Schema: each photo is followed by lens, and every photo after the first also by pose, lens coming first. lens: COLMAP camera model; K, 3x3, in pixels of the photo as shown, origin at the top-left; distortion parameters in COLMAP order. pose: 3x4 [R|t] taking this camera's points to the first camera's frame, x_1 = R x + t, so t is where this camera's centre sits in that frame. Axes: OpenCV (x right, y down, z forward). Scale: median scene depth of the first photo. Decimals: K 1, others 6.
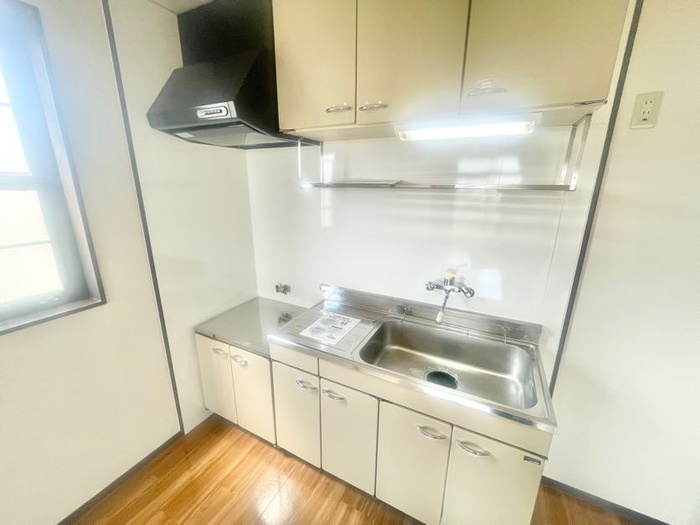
lens RADIAL K [[282.7, 0, 350.3], [0, 282.7, 263.3], [0, 0, 1]] dist [-0.002116, 0.000024]
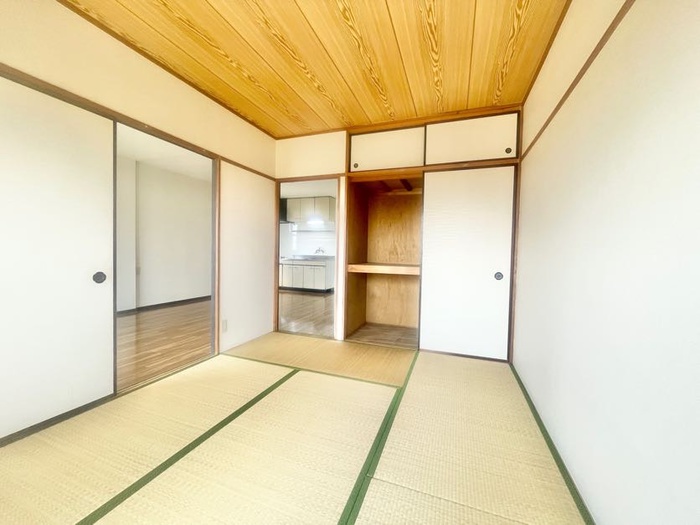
lens RADIAL K [[282.7, 0, 348.4], [0, 282.7, 261.5], [0, 0, 1]] dist [-0.002116, 0.000024]
pose [[0.994741, 0.007101, 0.102171, 0.307729], [0.017002, 0.972303, -0.233104, 1.260192], [-0.100997, 0.233615, 0.967070, -3.338100]]
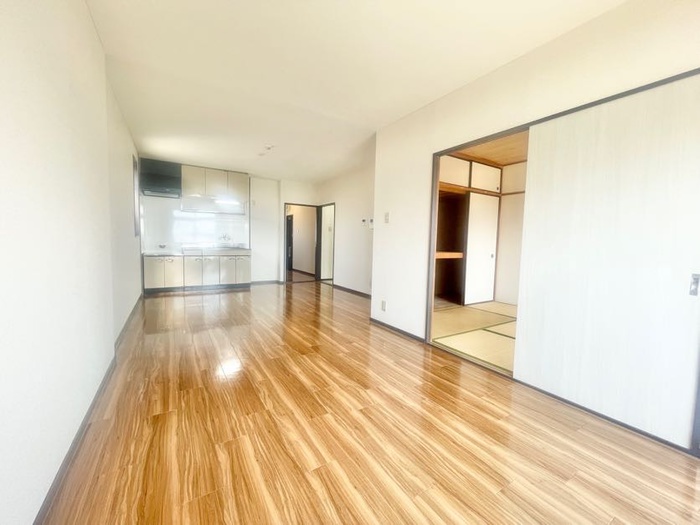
lens RADIAL K [[282.7, 0, 347.6], [0, 282.7, 261.5], [0, 0, 1]] dist [-0.002116, 0.000024]
pose [[0.525579, -0.055252, 0.848949, -1.911197], [0.209877, 0.975467, -0.066447, 0.927863], [-0.824450, 0.213098, 0.524281, -2.190790]]
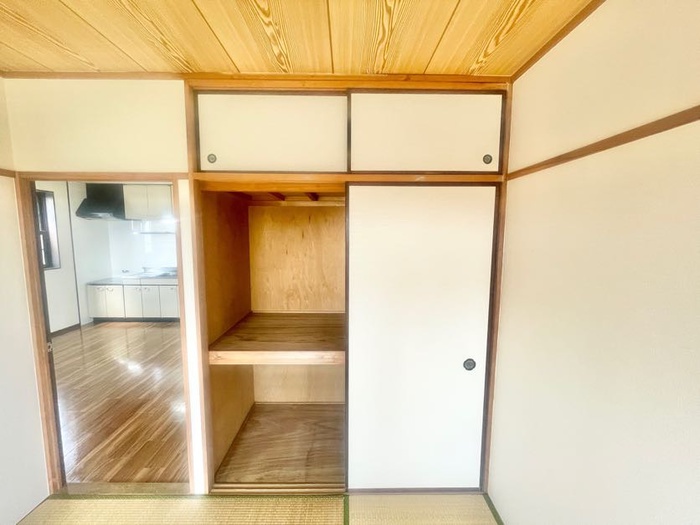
lens RADIAL K [[282.7, 0, 347.8], [0, 282.7, 261.3], [0, 0, 1]] dist [-0.002116, 0.000024]
pose [[0.891840, -0.052425, 0.449302, 0.503729], [0.125852, 0.982802, -0.135135, 0.725431], [-0.434491, 0.177065, 0.883100, -2.638341]]
